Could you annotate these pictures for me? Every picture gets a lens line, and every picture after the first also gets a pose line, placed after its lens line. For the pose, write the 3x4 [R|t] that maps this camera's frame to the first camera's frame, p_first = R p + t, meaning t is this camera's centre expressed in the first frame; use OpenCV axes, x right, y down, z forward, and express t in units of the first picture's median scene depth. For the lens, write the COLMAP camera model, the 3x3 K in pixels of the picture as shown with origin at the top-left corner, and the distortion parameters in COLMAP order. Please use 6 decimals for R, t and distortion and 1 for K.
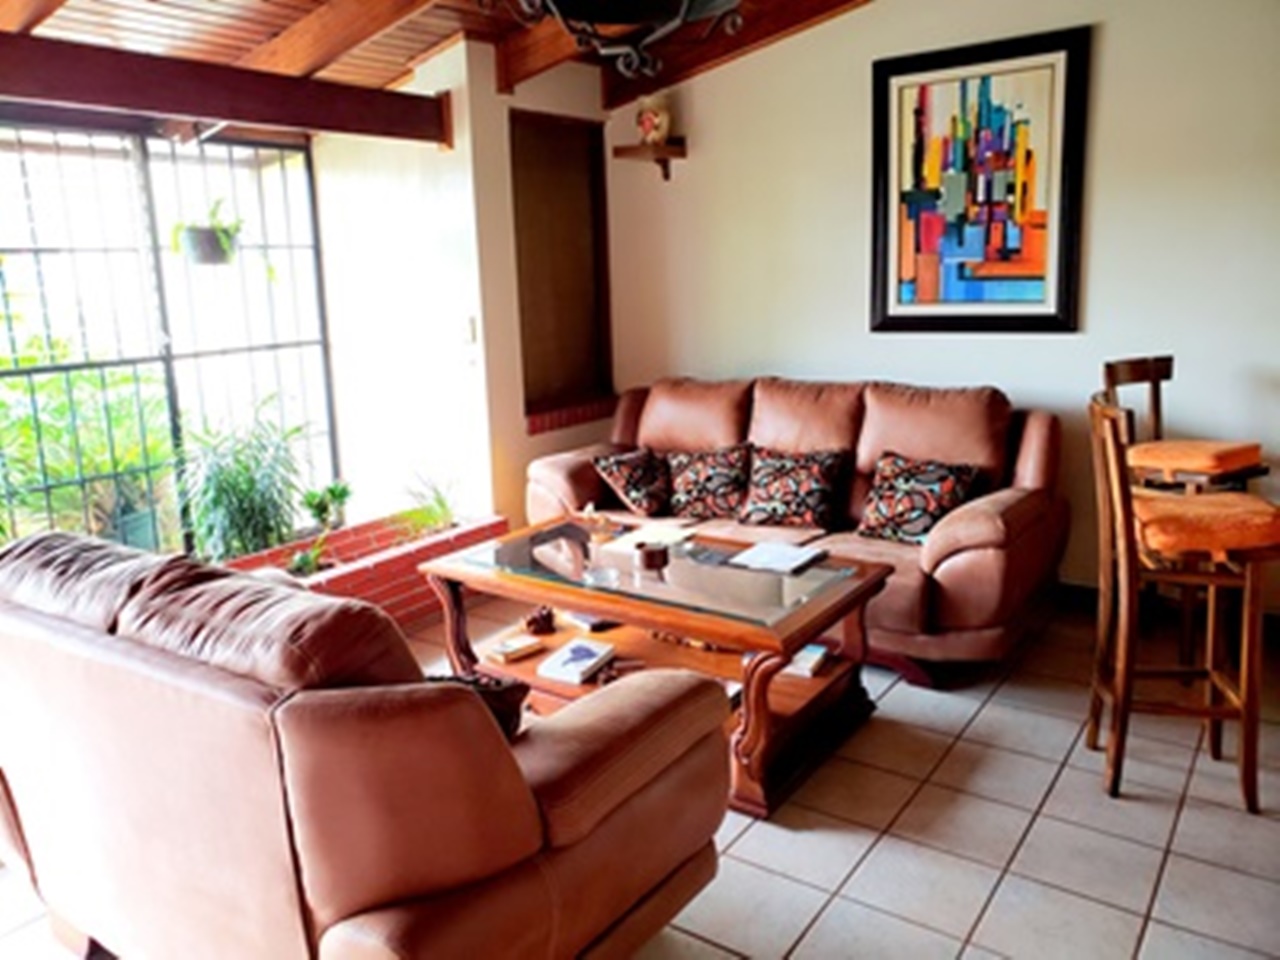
lens RADIAL K [[1000.8, 0, 634.2], [0, 1000.8, 467.4], [0, 0, 1]] dist [0.012812, -0.001271]
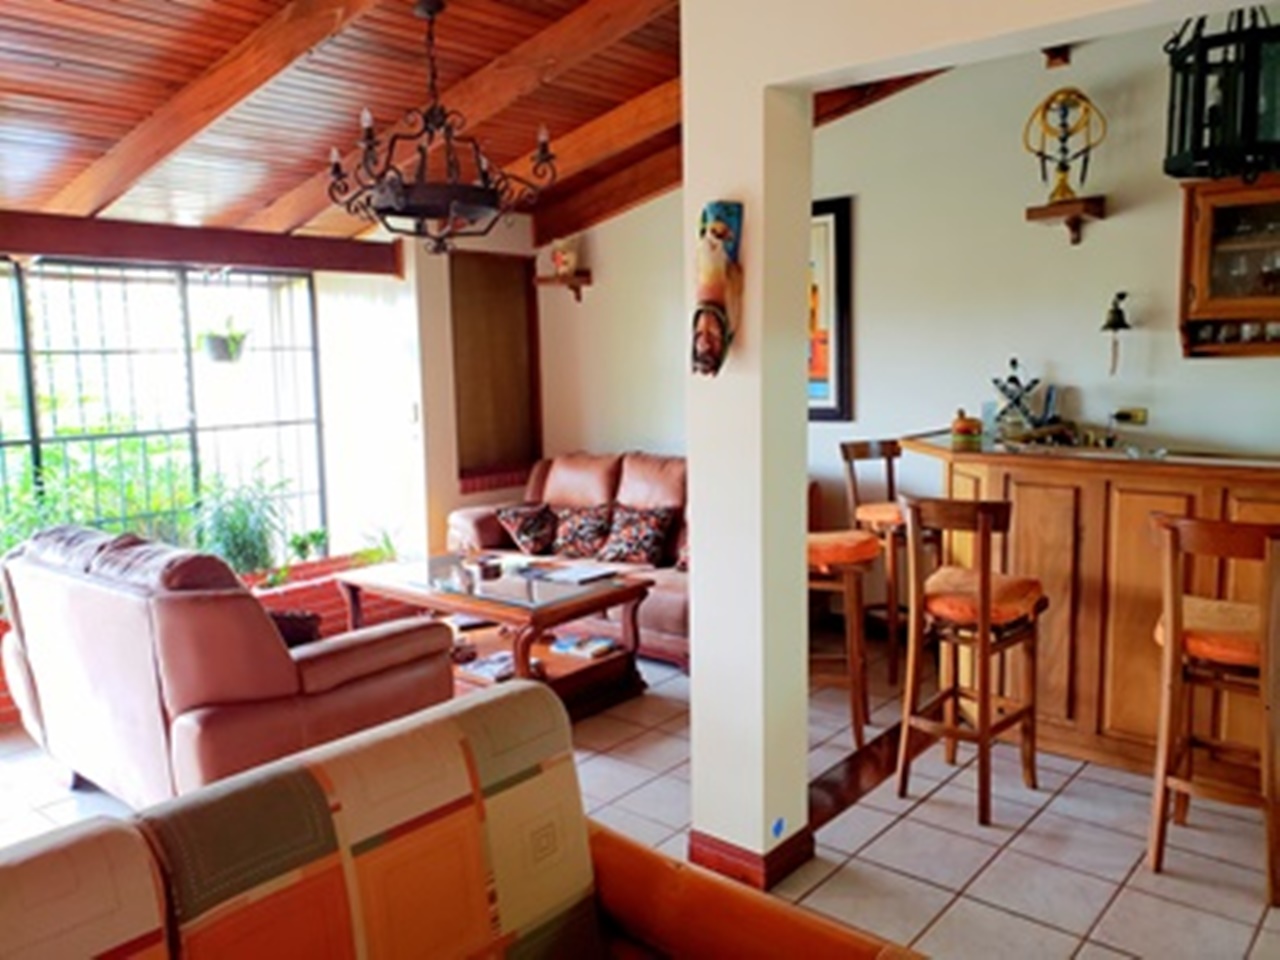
lens RADIAL K [[1000.8, 0, 634.2], [0, 1000.8, 467.4], [0, 0, 1]] dist [0.012812, -0.001271]
pose [[0.996578, 0.018323, -0.080604, 0.249328], [-0.025259, 0.995985, -0.085887, 0.044200], [0.078707, 0.087629, 0.993039, -0.303443]]
